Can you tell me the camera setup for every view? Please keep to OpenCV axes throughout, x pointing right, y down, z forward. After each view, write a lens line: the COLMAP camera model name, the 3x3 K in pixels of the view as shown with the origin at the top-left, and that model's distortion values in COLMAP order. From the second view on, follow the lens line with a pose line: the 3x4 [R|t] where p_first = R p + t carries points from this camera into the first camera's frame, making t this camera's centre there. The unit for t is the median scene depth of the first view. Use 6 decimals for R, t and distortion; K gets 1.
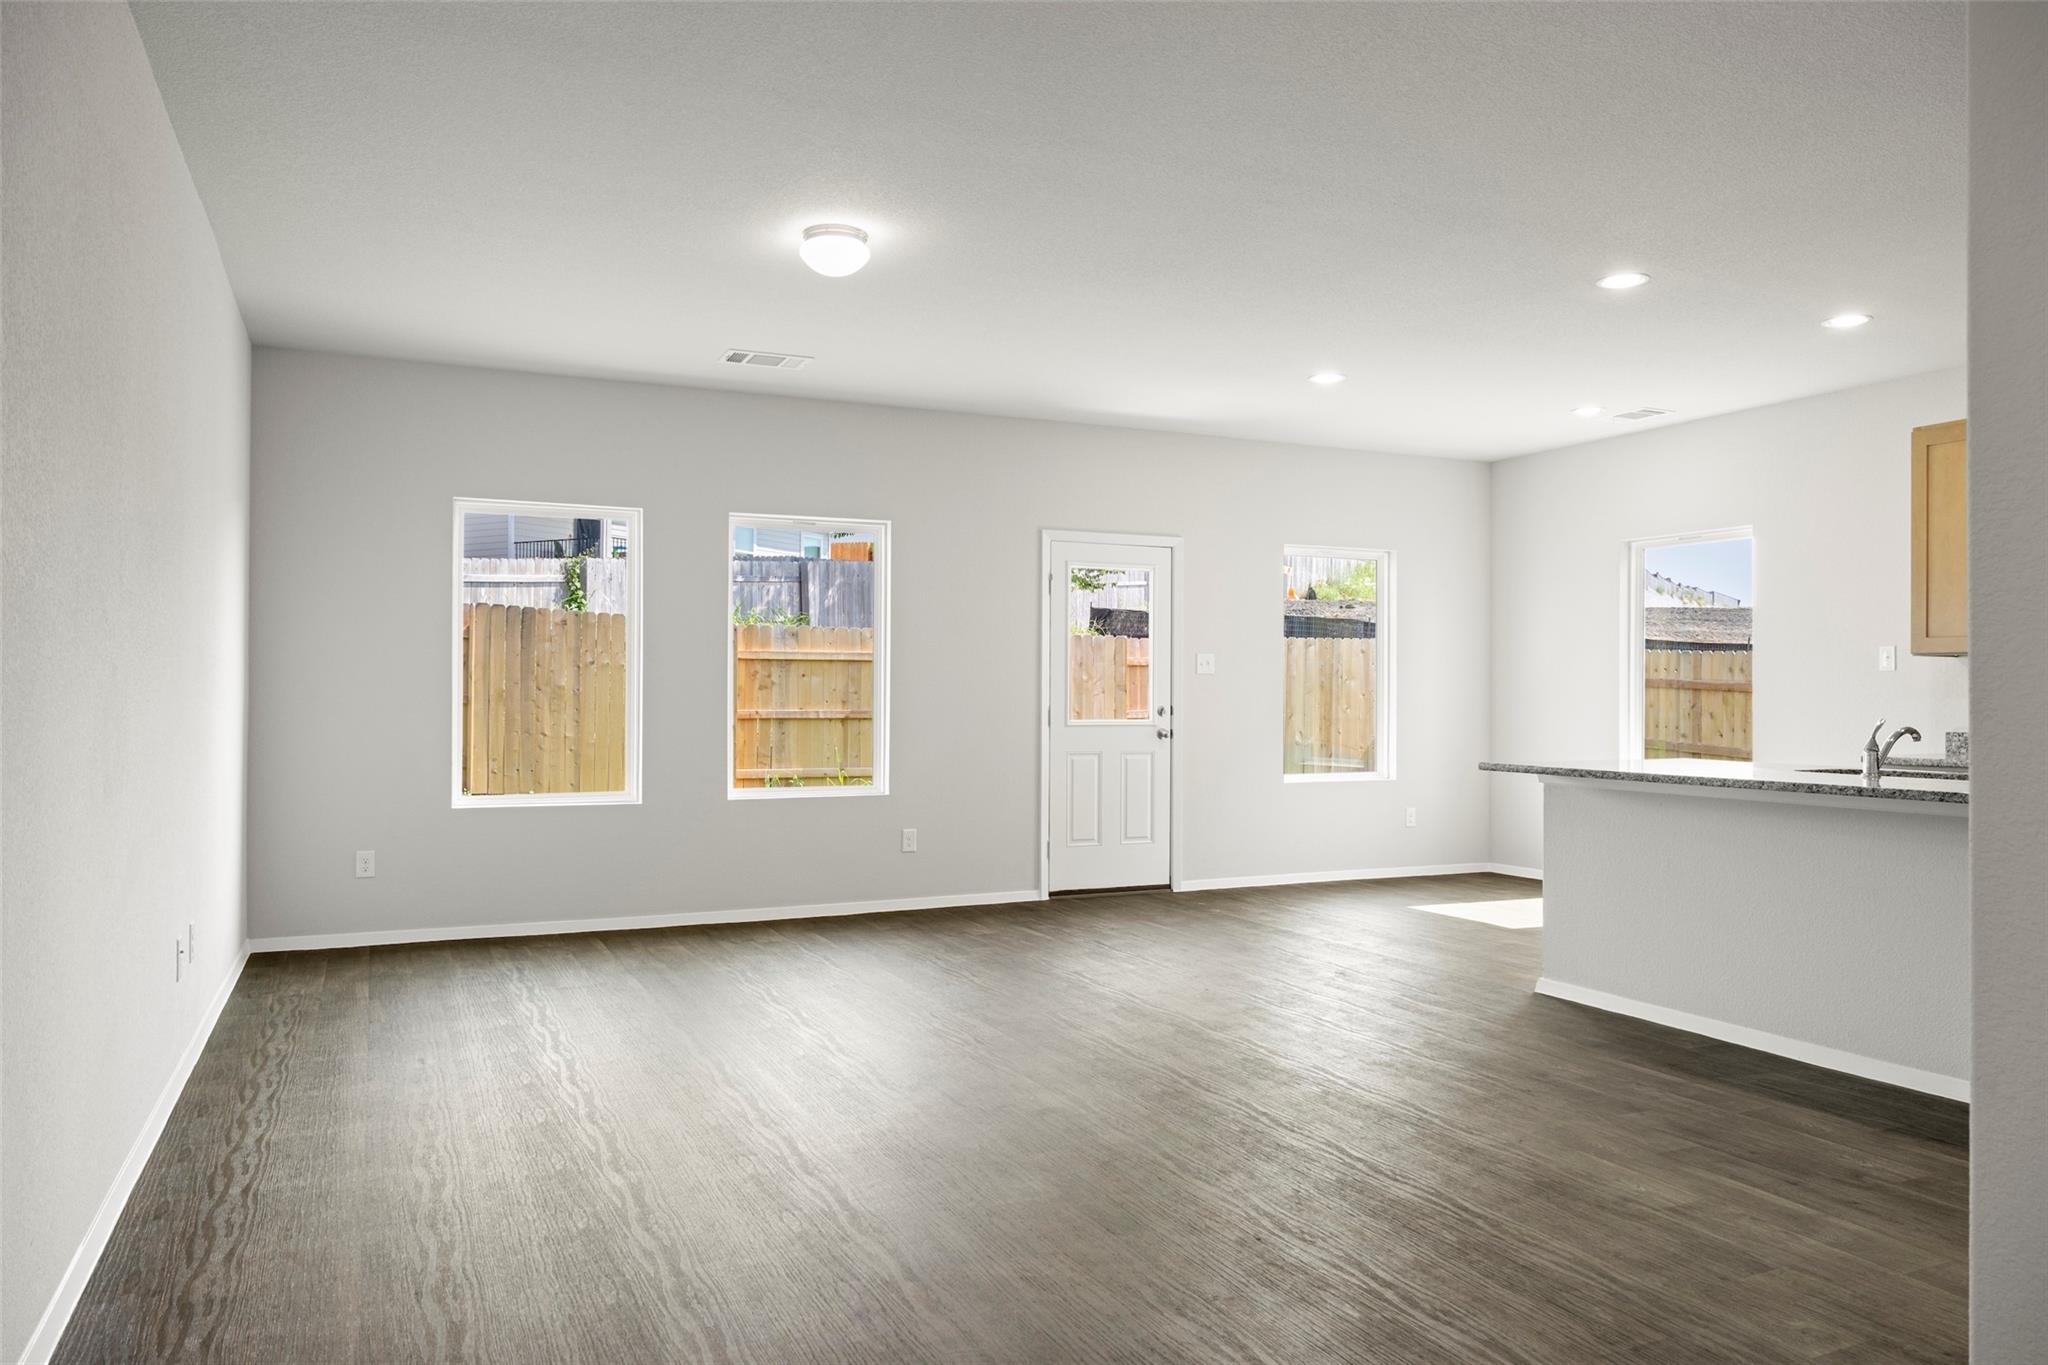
lens RADIAL K [[1386.0, 0, 1016.3], [0, 1386.0, 686.4], [0, 0, 1]] dist [0.001252, 0.000636]
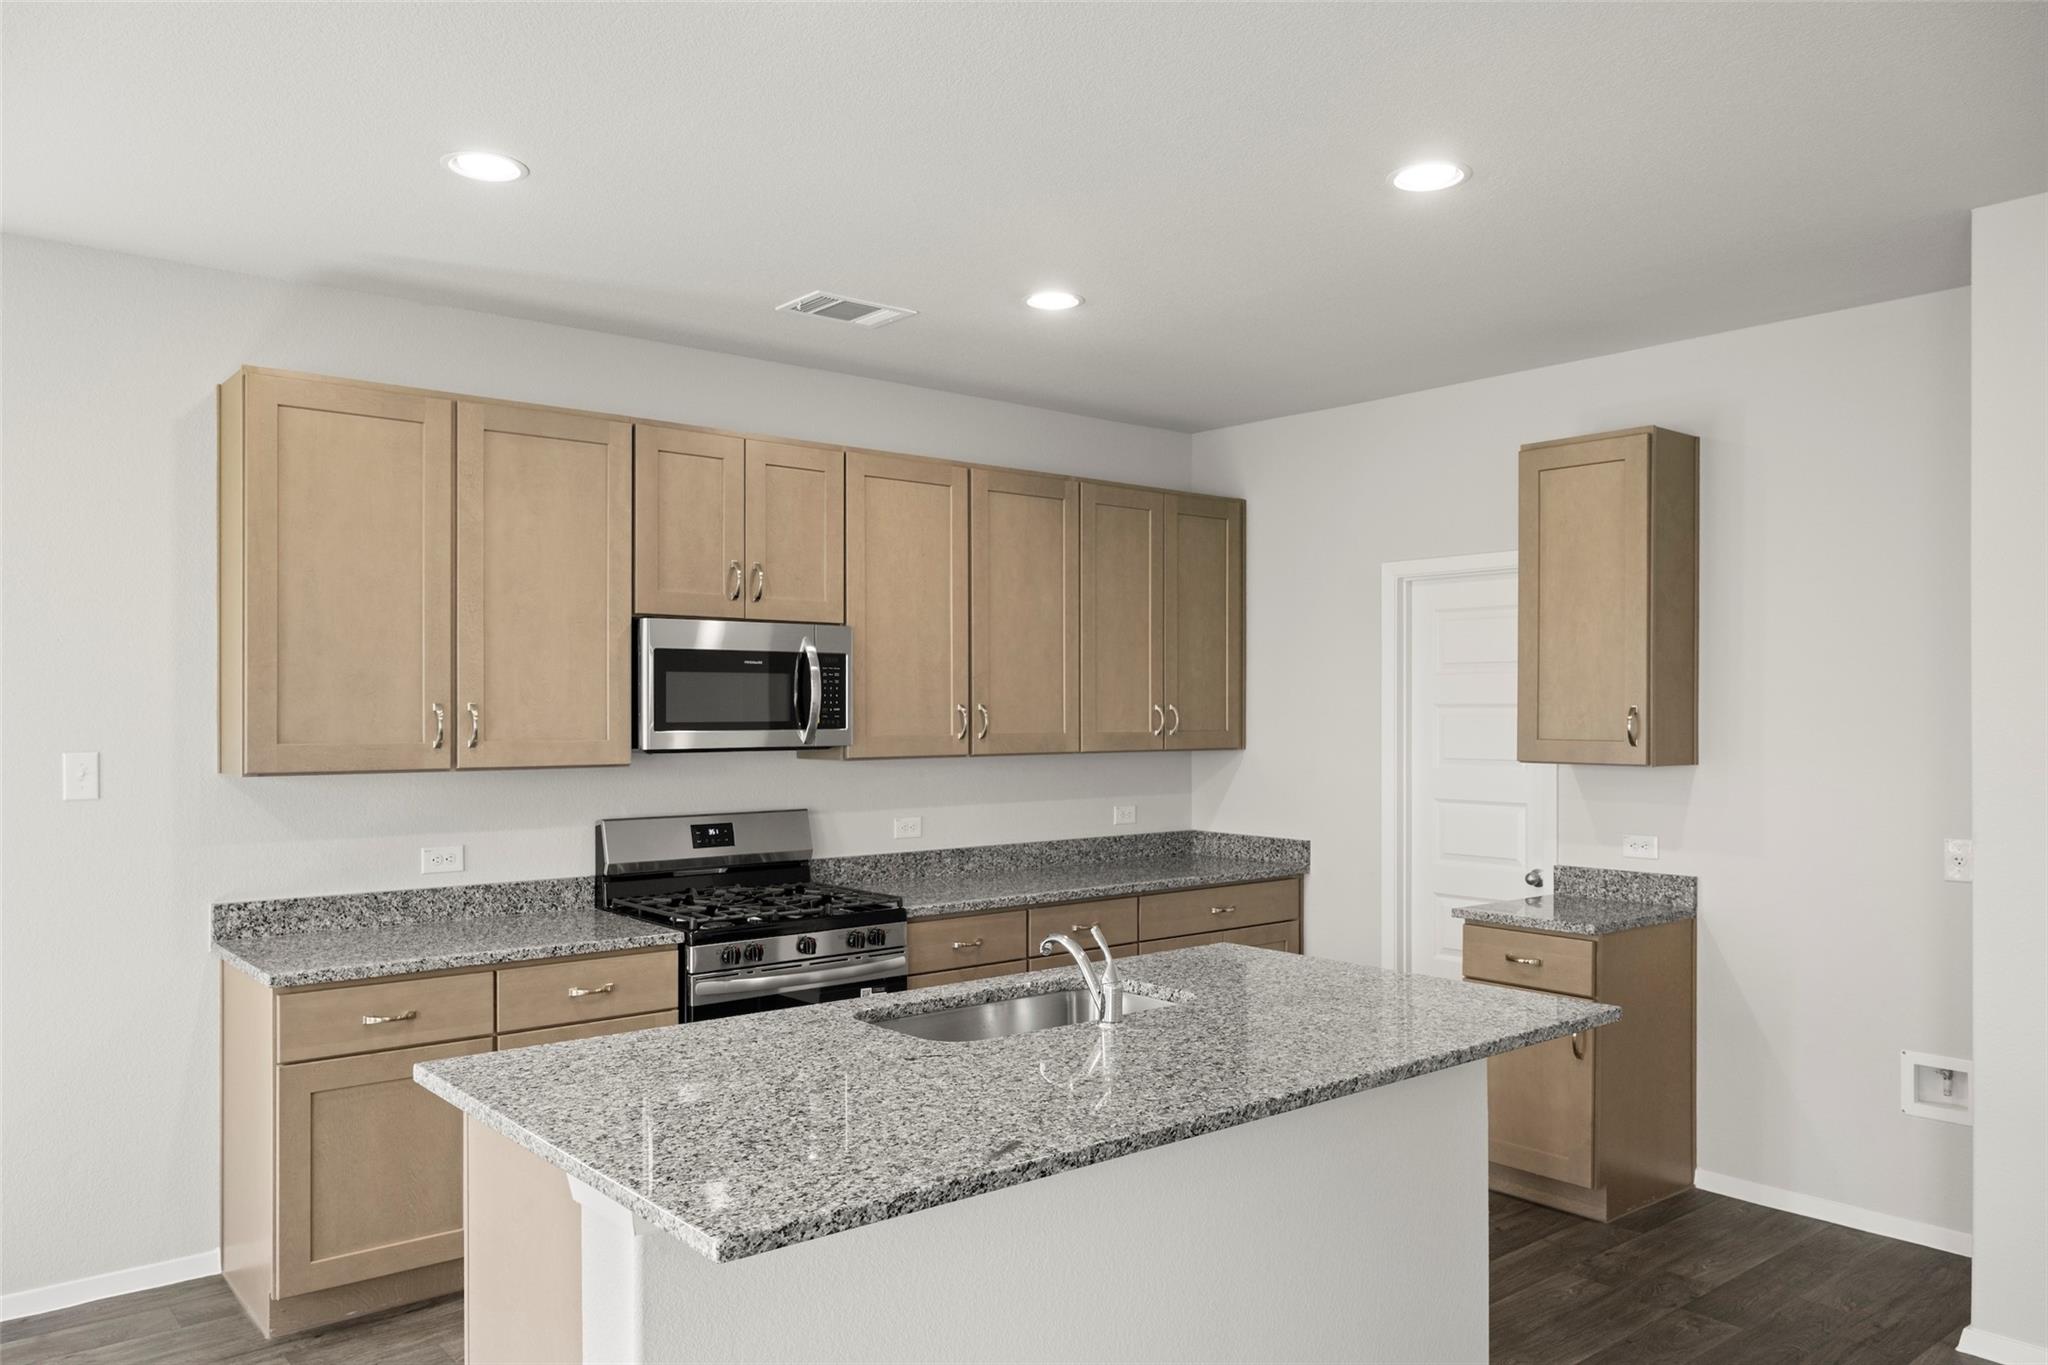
lens RADIAL K [[1461.4, 0, 1014.7], [0, 1461.4, 708.5], [0, 0, 1]] dist [-0.005446, -0.002327]
pose [[-0.256658, -0.003316, 0.966497, 0.004044], [-0.008667, 0.999962, 0.001129, -0.041228], [-0.966463, -0.008087, -0.256677, 0.663733]]
